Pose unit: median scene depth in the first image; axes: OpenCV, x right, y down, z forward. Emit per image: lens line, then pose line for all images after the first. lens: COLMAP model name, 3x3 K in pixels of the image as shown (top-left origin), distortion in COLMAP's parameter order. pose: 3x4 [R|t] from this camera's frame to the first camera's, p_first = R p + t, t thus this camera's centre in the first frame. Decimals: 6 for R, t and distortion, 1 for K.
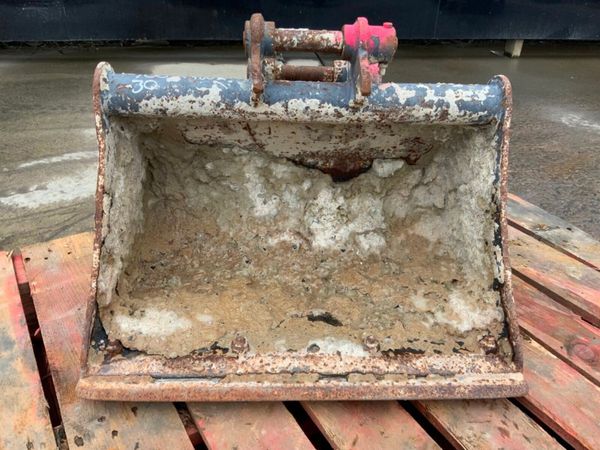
lens RADIAL K [[496.2, 0, 299.3], [0, 496.2, 226.0], [0, 0, 1]] dist [0.105854, -0.204193]
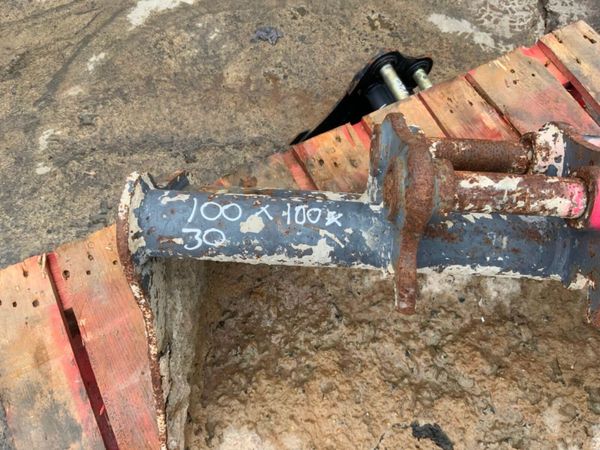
lens RADIAL K [[496.2, 0, 299.3], [0, 496.2, 226.0], [0, 0, 1]] dist [0.105854, -0.204193]
pose [[0.995688, 0.076718, -0.052156, -0.162365], [-0.031584, 0.808980, 0.586987, -0.613732], [0.087225, -0.582809, 0.807914, 0.529855]]
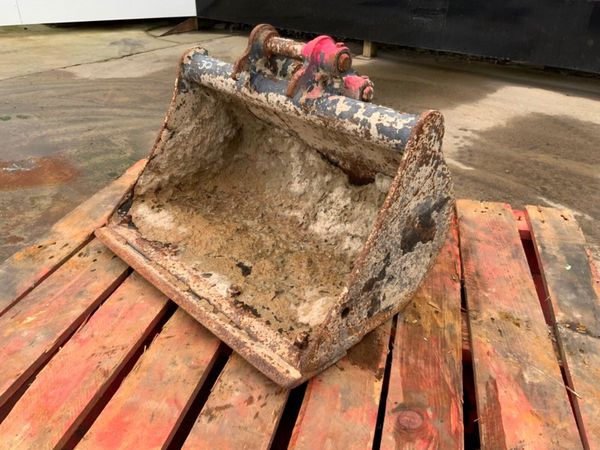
lens RADIAL K [[496.2, 0, 299.3], [0, 496.2, 226.0], [0, 0, 1]] dist [0.105854, -0.204193]
pose [[0.681375, 0.350360, -0.642632, 0.951866], [-0.370301, 0.922348, 0.110234, -0.104987], [0.631352, 0.162856, 0.758203, 0.132227]]
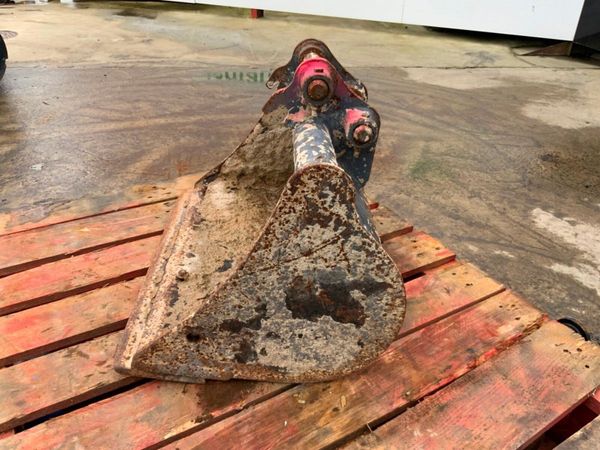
lens RADIAL K [[496.2, 0, 299.3], [0, 496.2, 226.0], [0, 0, 1]] dist [0.105854, -0.204193]
pose [[-0.017363, 0.478912, -0.877691, 1.171496], [-0.549853, 0.728591, 0.408433, -0.538064], [0.835081, 0.489692, 0.250681, 0.828488]]
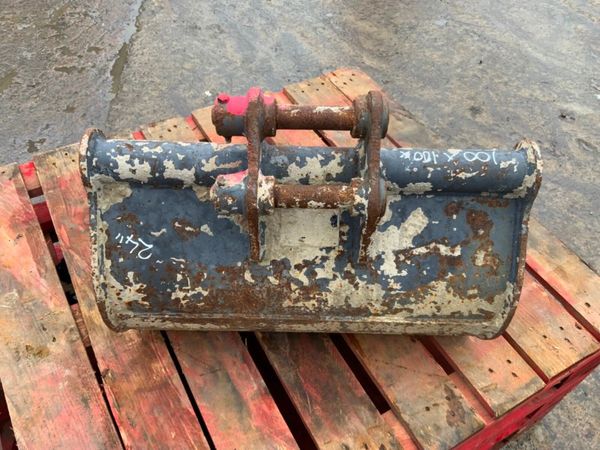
lens RADIAL K [[498.4, 0, 300.0], [0, 498.4, 225.0], [0, 0, 1]] dist [0.102063, -0.229232]
pose [[-0.996231, -0.084935, -0.017585, 0.041315], [-0.032918, 0.182658, 0.982625, -1.151490], [-0.080248, 0.979501, -0.184765, 1.300126]]
